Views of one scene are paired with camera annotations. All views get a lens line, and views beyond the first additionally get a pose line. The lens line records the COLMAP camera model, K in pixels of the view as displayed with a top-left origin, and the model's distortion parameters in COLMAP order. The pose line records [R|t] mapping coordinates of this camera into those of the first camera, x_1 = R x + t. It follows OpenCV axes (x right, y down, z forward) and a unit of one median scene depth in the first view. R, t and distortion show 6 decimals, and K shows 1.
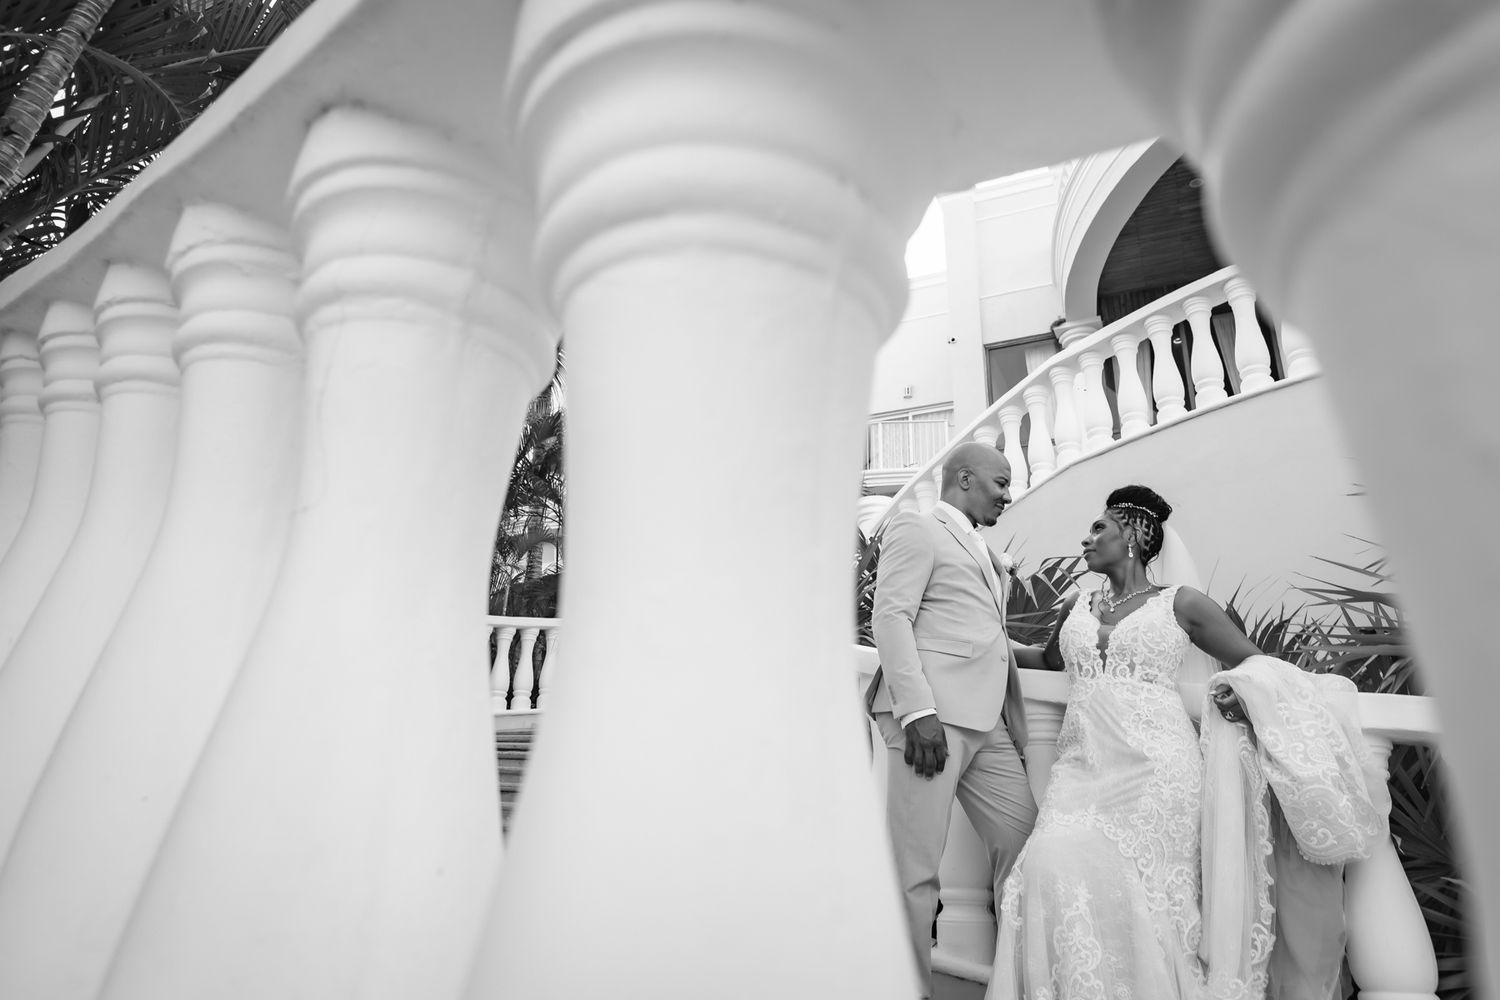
lens RADIAL K [[997.3, 0, 750.0], [0, 997.3, 500.0], [0, 0, 1]] dist [-0.001792, -0.001640]
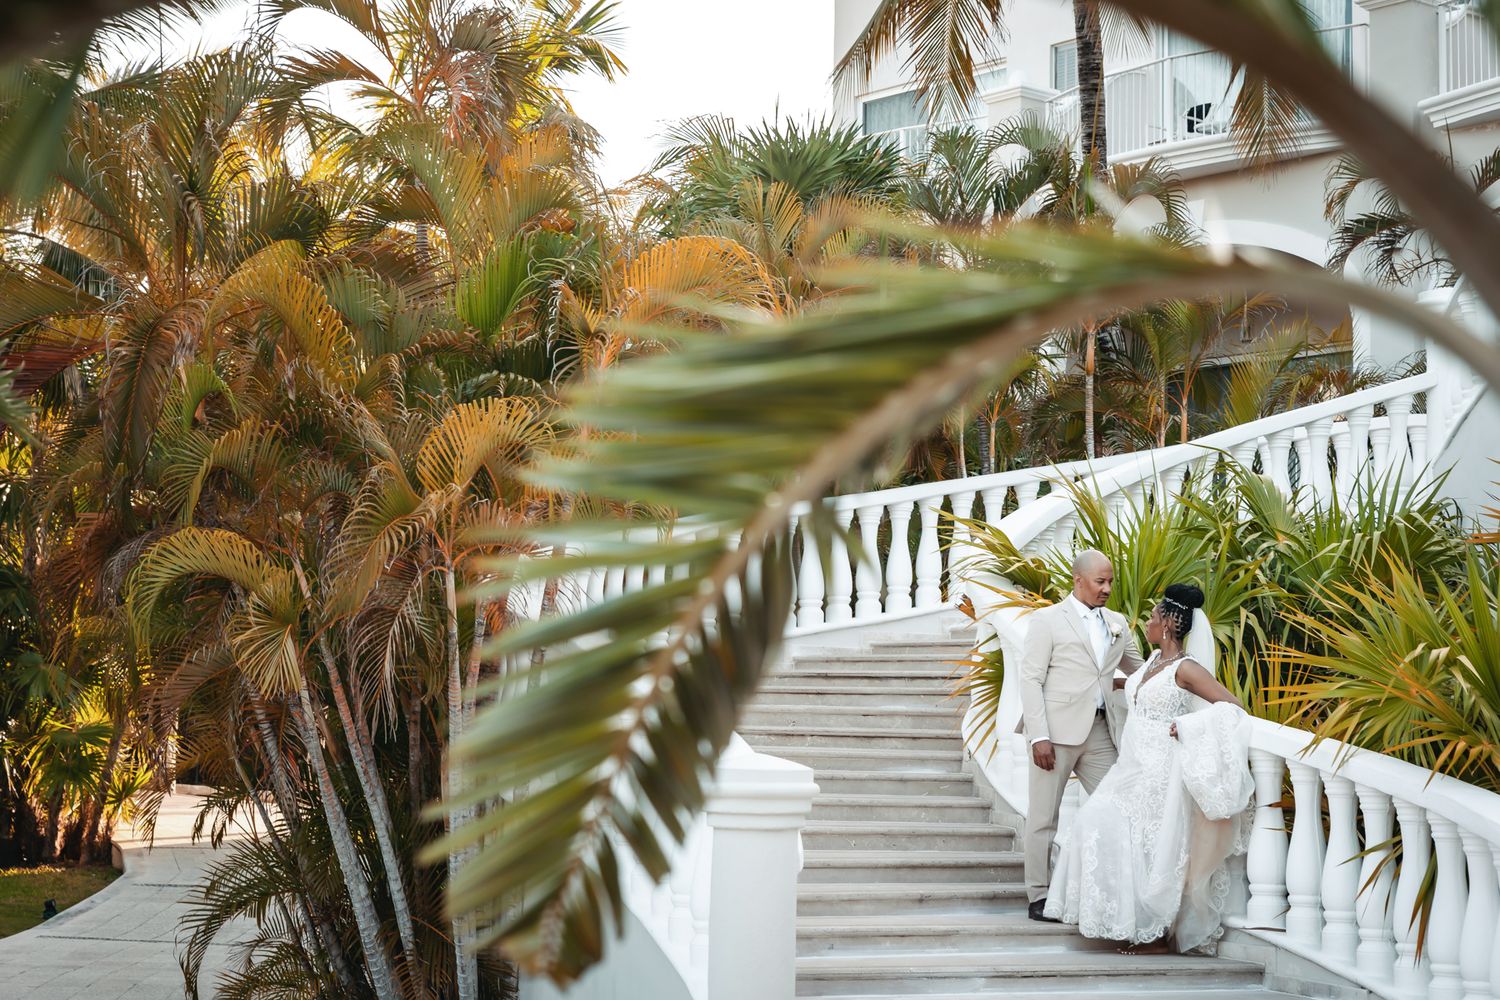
lens RADIAL K [[2679.8, 0, 750.0], [0, 2679.8, 500.0], [0, 0, 1]] dist [-0.001588, -0.002604]
pose [[0.930309, -0.065615, -0.360860, 1.406400], [0.159539, 0.958309, 0.237048, -1.359349], [0.330262, -0.278099, 0.901991, -3.234135]]
